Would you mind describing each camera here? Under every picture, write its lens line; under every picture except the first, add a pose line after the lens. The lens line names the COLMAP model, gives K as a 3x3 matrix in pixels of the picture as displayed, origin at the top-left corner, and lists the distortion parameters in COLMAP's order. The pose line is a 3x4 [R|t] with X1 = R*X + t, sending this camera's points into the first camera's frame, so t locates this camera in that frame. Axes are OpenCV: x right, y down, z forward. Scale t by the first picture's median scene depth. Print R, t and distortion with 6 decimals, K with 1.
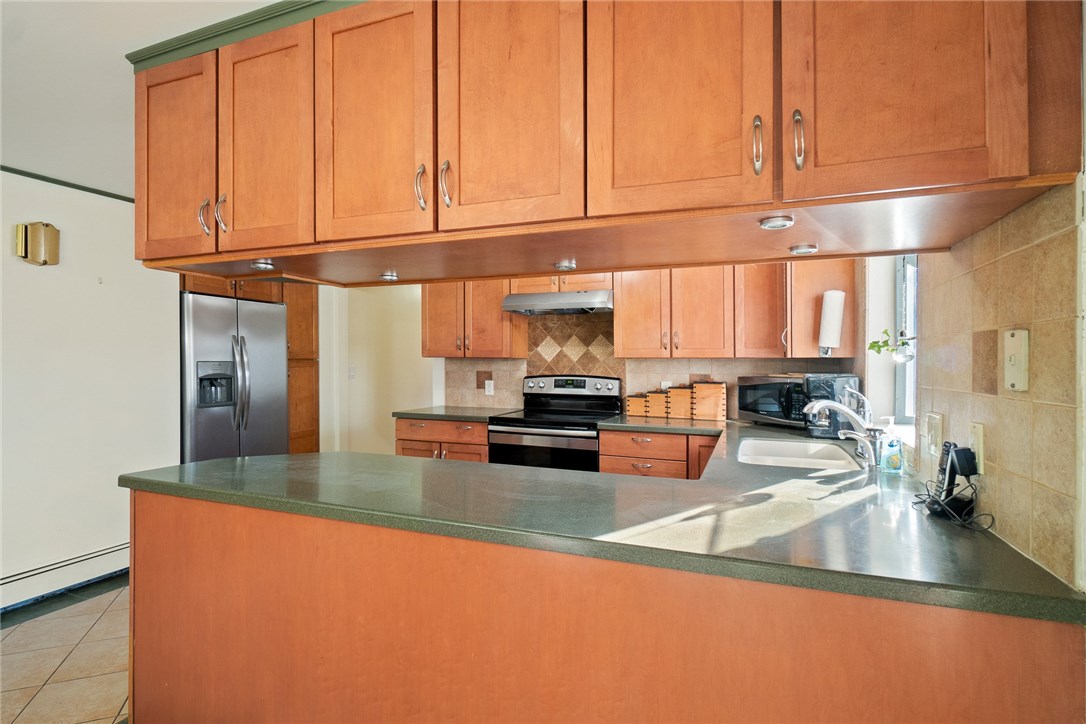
lens RADIAL K [[531.0, 0, 543.0], [0, 531.0, 362.0], [0, 0, 1]] dist [-0.000746, -0.000147]
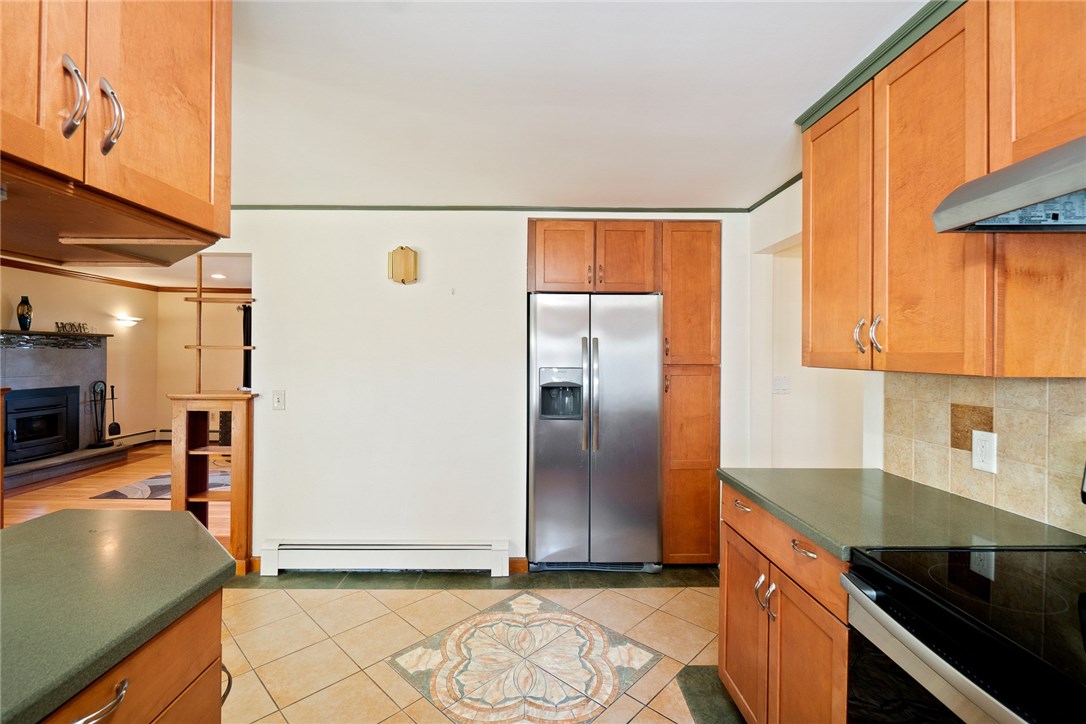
lens RADIAL K [[483.4, 0, 536.4], [0, 483.4, 357.0], [0, 0, 1]] dist [-0.001911, -0.000477]
pose [[0.377559, 0.002563, -0.925982, 0.108761], [-0.004392, 0.999990, 0.000977, -0.019350], [0.925975, 0.003698, 0.377567, 0.659965]]
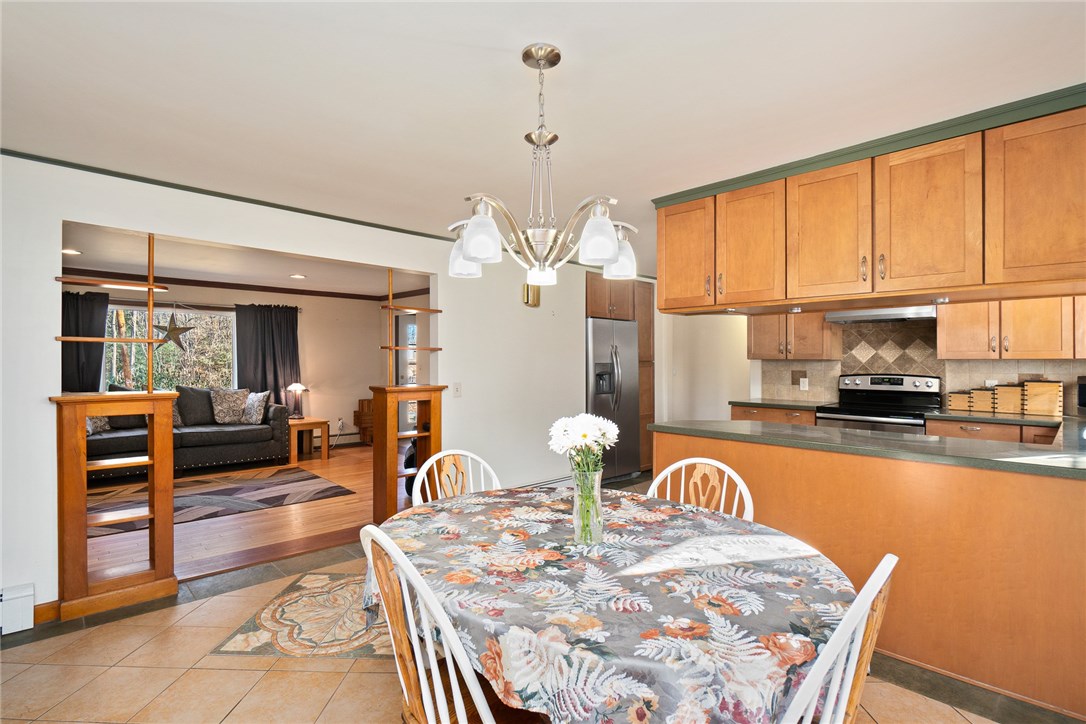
lens RADIAL K [[525.0, 0, 540.5], [0, 525.0, 366.4], [0, 0, 1]] dist [-0.003026, -0.001215]
pose [[0.909634, 0.000716, -0.415409, -0.172498], [0.002160, 0.999977, 0.006454, -0.001614], [0.415404, -0.006768, 0.909612, -0.393668]]
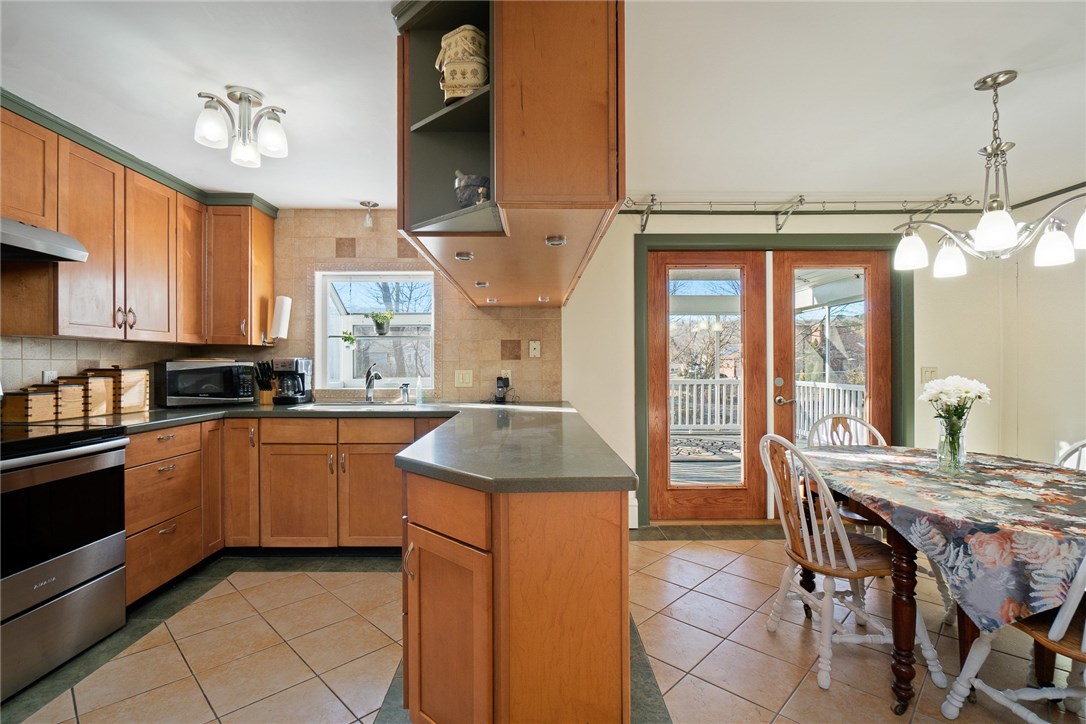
lens RADIAL K [[508.5, 0, 545.2], [0, 508.5, 368.8], [0, 0, 1]] dist [-0.002587, -0.000605]
pose [[-0.393387, -0.011694, 0.919299, -0.653514], [-0.000806, 0.999923, 0.012375, 0.025002], [-0.919373, 0.004127, -0.393366, 0.648771]]
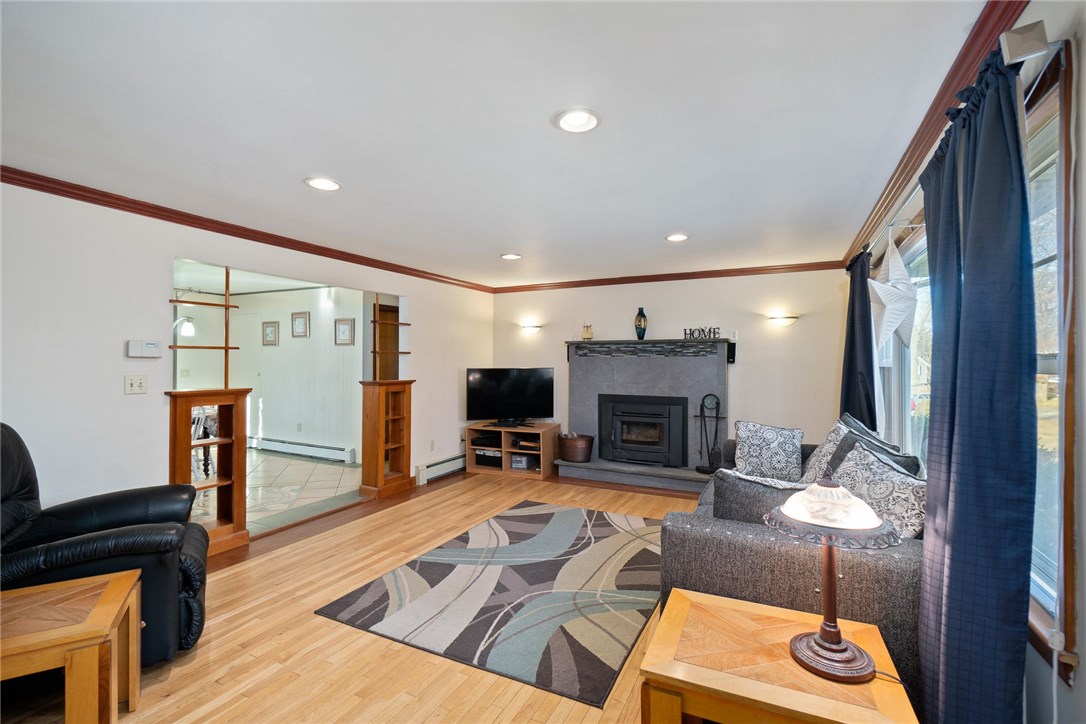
lens RADIAL K [[483.4, 0, 536.4], [0, 483.4, 357.0], [0, 0, 1]] dist [-0.001911, -0.000477]
pose [[-0.996560, -0.015578, 0.081392, -1.540585], [-0.016211, 0.999843, -0.007123, -0.019427], [-0.081268, -0.008418, -0.996657, 1.314911]]
